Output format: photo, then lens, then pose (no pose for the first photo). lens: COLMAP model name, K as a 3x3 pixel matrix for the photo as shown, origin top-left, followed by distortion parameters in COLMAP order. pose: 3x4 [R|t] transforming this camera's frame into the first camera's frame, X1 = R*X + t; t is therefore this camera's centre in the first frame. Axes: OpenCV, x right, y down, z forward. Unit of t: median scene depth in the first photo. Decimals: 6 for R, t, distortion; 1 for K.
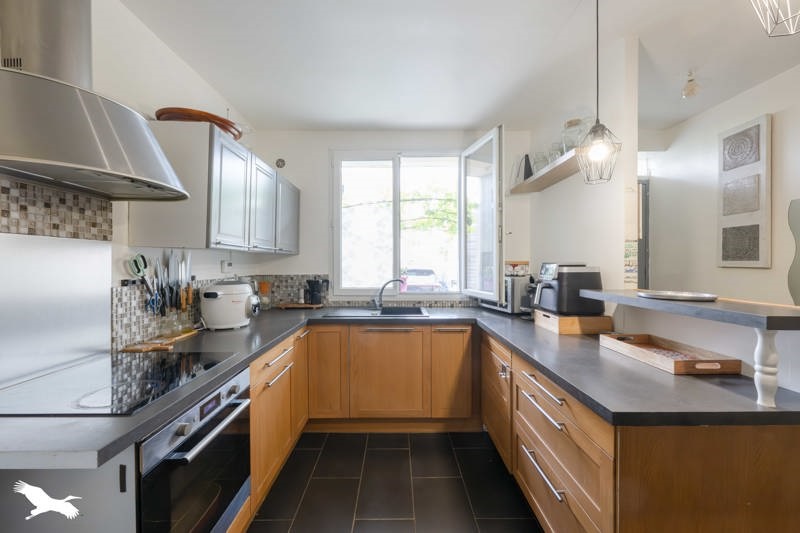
lens RADIAL K [[314.1, 0, 403.0], [0, 314.1, 261.8], [0, 0, 1]] dist [-0.002773, -0.000097]
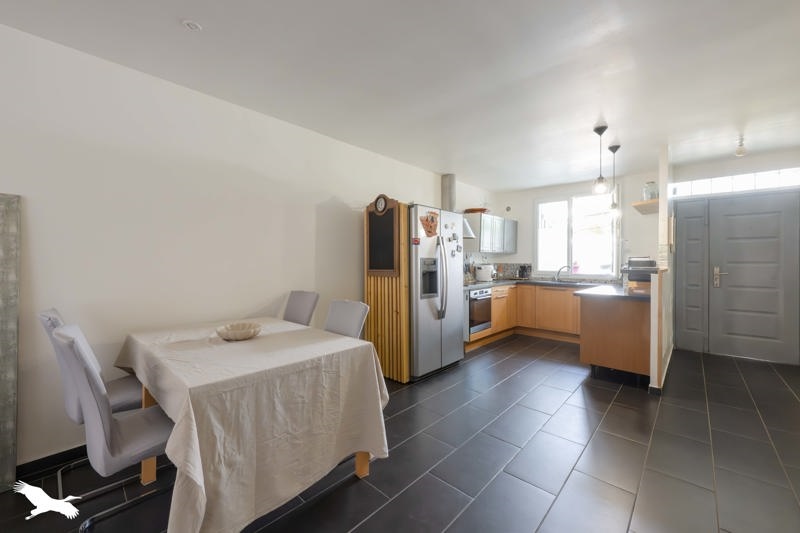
lens RADIAL K [[314.1, 0, 403.9], [0, 314.1, 263.0], [0, 0, 1]] dist [-0.002773, -0.000097]
pose [[0.726585, 0.007634, -0.687034, 0.668148], [-0.001776, 0.999956, 0.009232, 0.027982], [0.687074, -0.005488, 0.726566, -1.218609]]
